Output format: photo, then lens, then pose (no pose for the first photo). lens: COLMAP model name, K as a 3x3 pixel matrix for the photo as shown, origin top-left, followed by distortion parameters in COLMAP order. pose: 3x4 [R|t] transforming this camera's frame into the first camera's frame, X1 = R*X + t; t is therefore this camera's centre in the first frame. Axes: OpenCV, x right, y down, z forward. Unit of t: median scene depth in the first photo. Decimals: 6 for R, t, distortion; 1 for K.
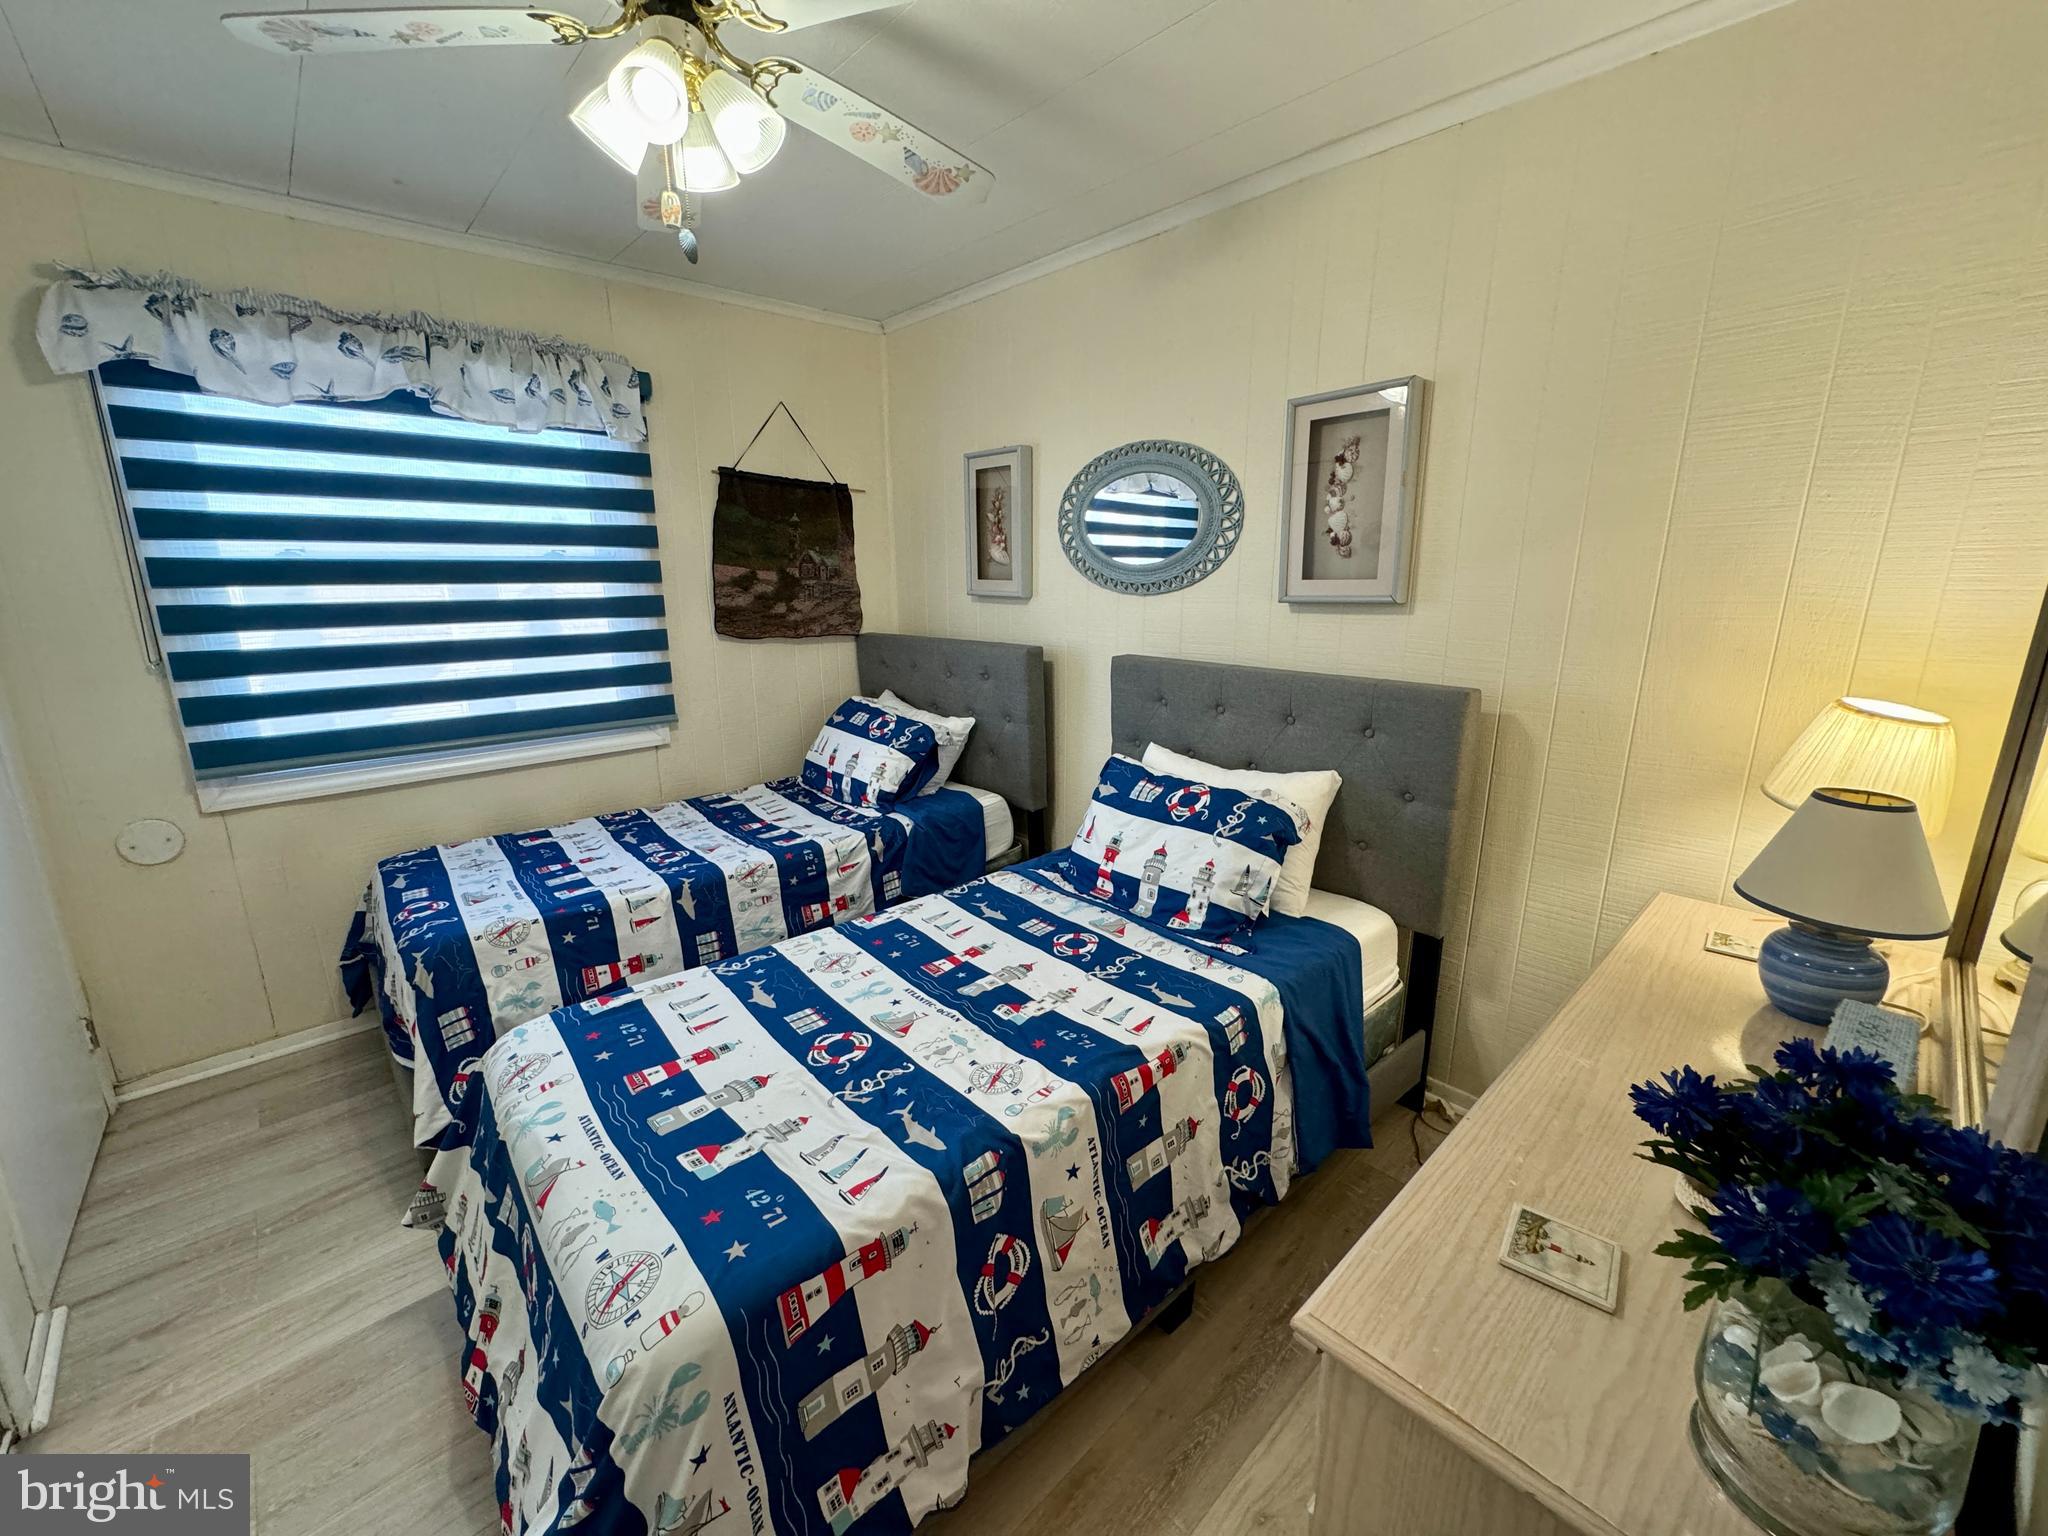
lens RADIAL K [[817.6, 0, 1023.6], [0, 817.6, 762.3], [0, 0, 1]] dist [-0.003720, 0.000868]
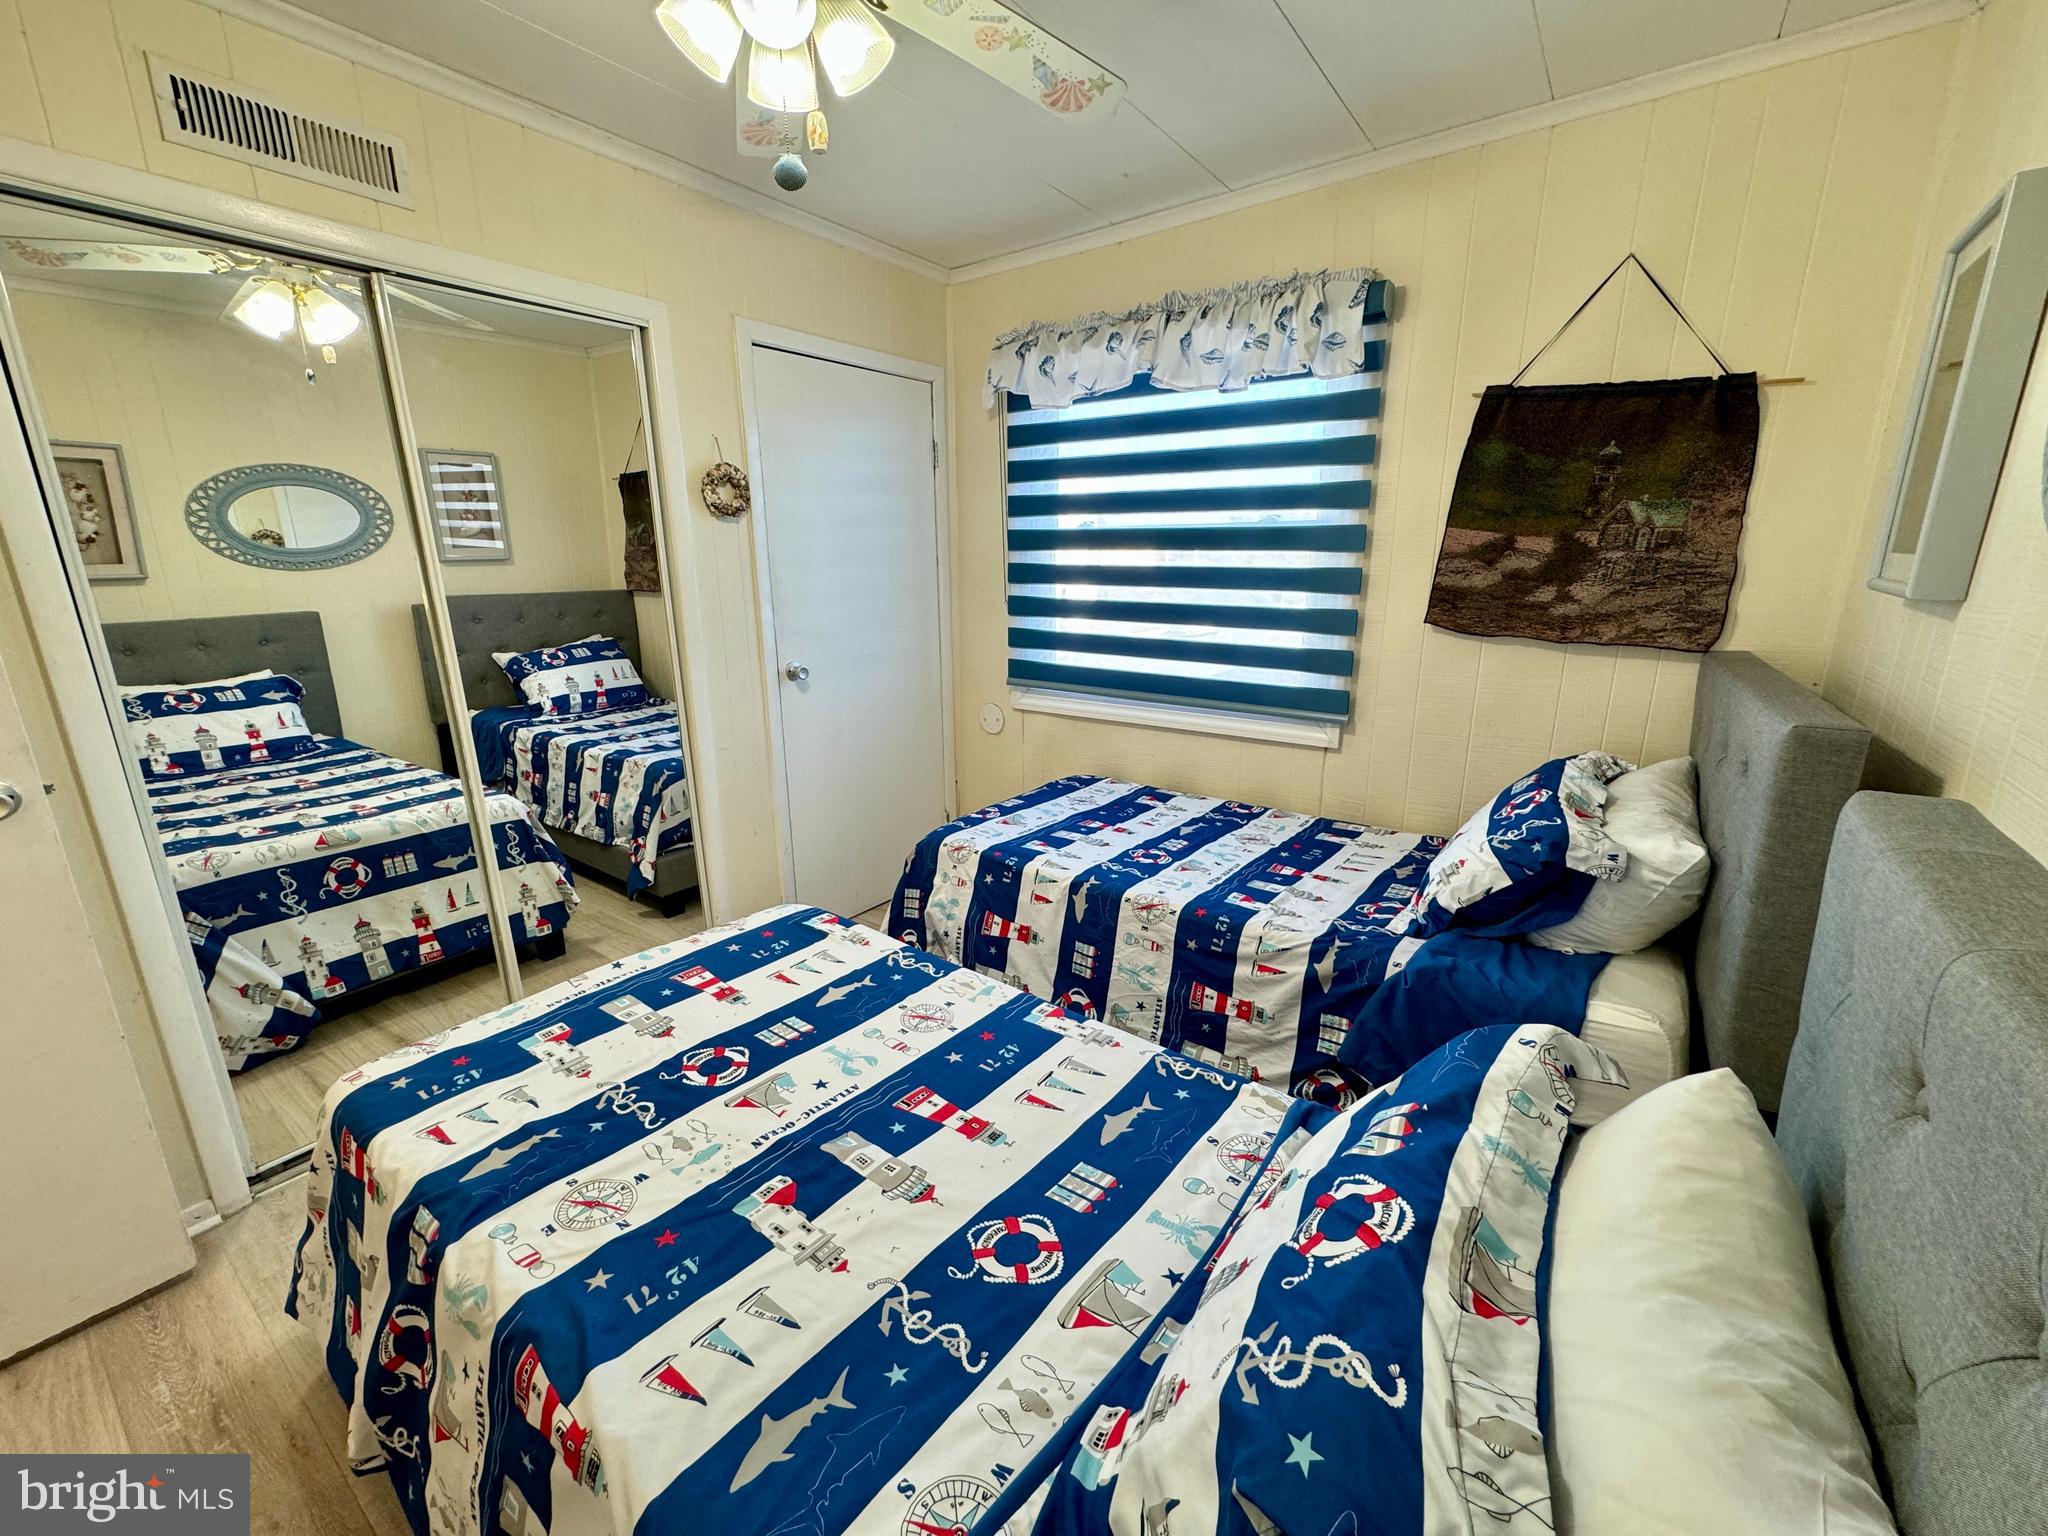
lens RADIAL K [[817.6, 0, 1023.6], [0, 817.6, 762.3], [0, 0, 1]] dist [-0.003720, 0.000868]
pose [[0.191297, 0.252006, -0.948630, 0.363638], [-0.222996, 0.952364, 0.208029, -0.138337], [0.955865, 0.171745, 0.238381, 0.627315]]
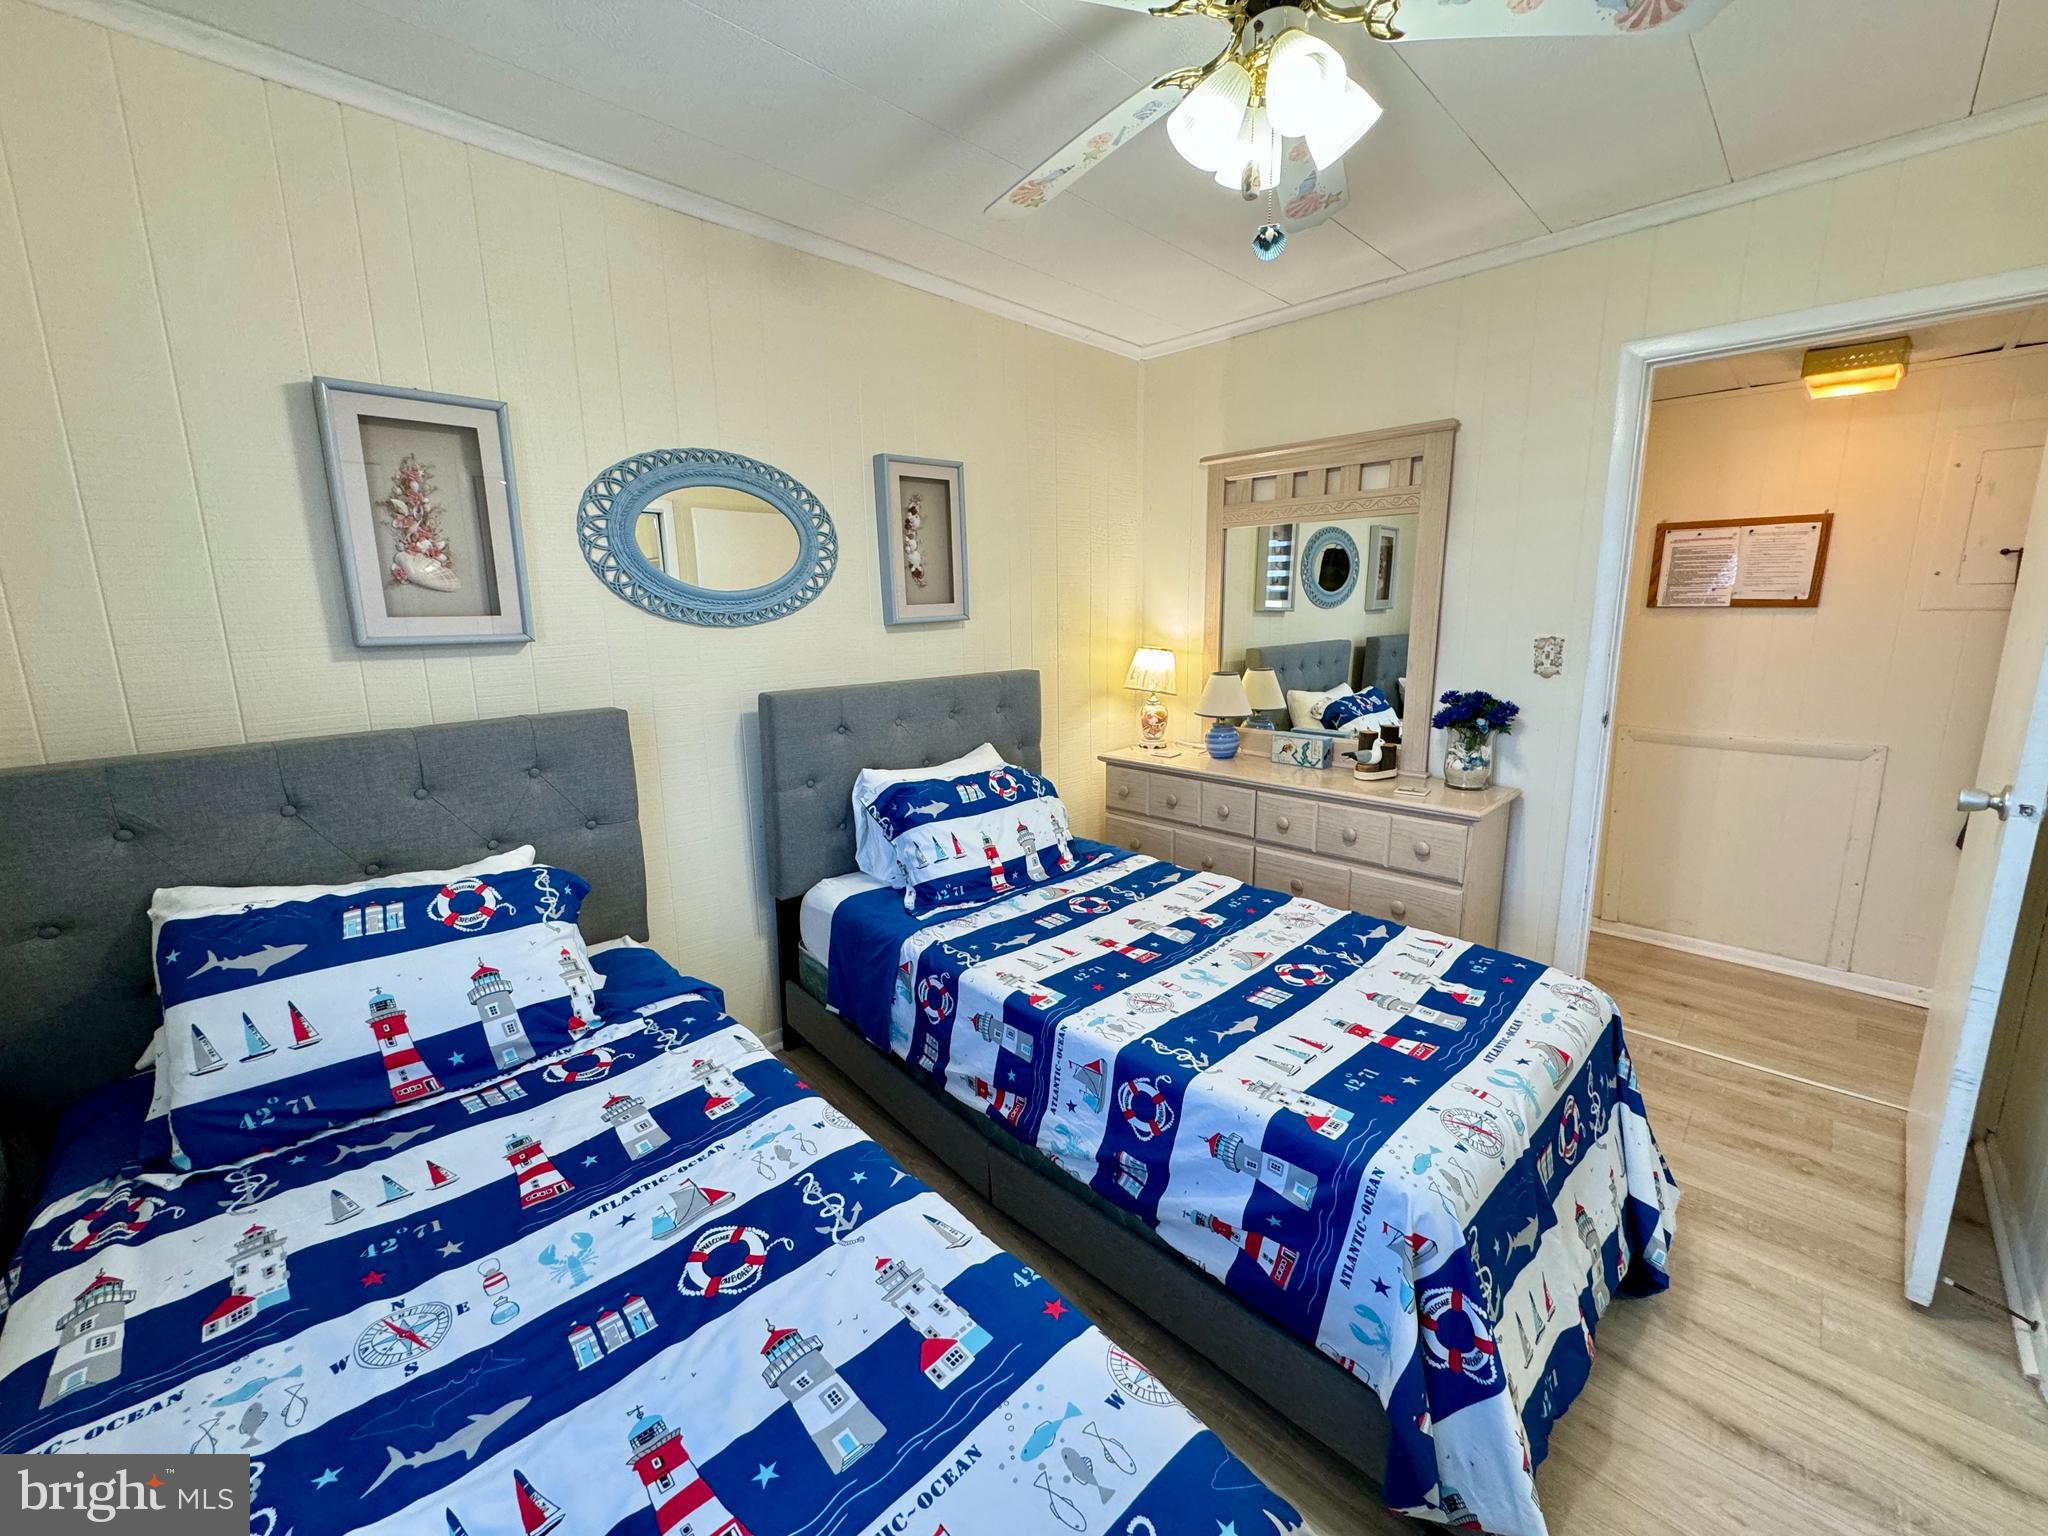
lens RADIAL K [[817.6, 0, 1023.6], [0, 817.6, 762.3], [0, 0, 1]] dist [-0.003720, 0.000868]
pose [[-0.036124, -0.185048, 0.982065, -0.798320], [0.246694, 0.950643, 0.188202, -0.166029], [-0.968420, 0.249069, 0.011309, 0.779195]]
